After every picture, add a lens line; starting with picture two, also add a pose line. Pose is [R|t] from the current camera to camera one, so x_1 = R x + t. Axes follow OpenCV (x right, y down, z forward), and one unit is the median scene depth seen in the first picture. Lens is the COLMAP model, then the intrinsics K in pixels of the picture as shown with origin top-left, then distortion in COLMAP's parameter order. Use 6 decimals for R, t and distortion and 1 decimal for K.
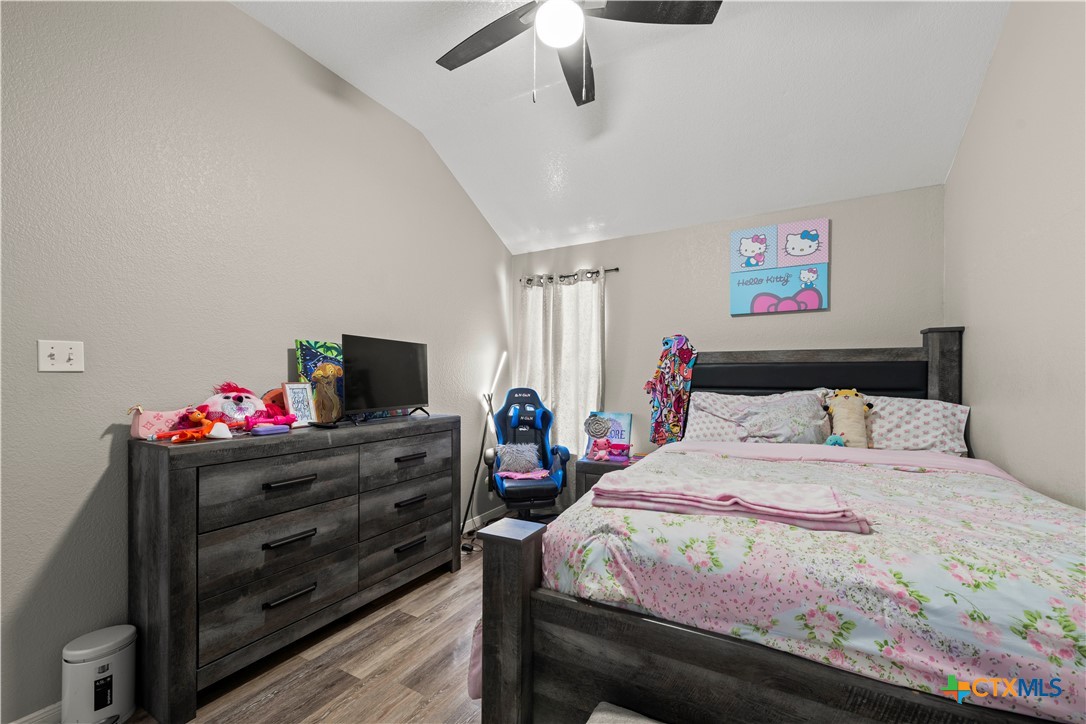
lens RADIAL K [[434.2, 0, 552.3], [0, 434.2, 377.5], [0, 0, 1]] dist [0.006299, -0.000864]
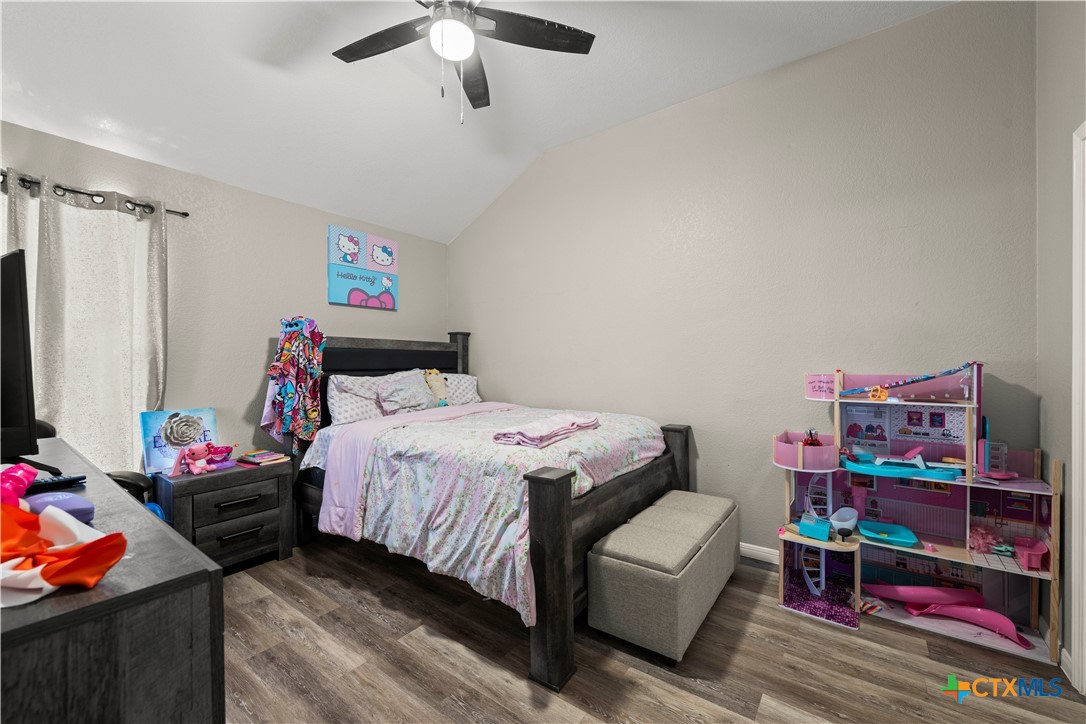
lens RADIAL K [[434.2, 0, 544.5], [0, 434.2, 364.6], [0, 0, 1]] dist [0.006299, -0.000864]
pose [[0.127307, -0.007463, 0.991835, -0.626086], [0.002277, 0.999971, 0.007232, 0.001692], [-0.991861, 0.001338, 0.127320, 0.372117]]
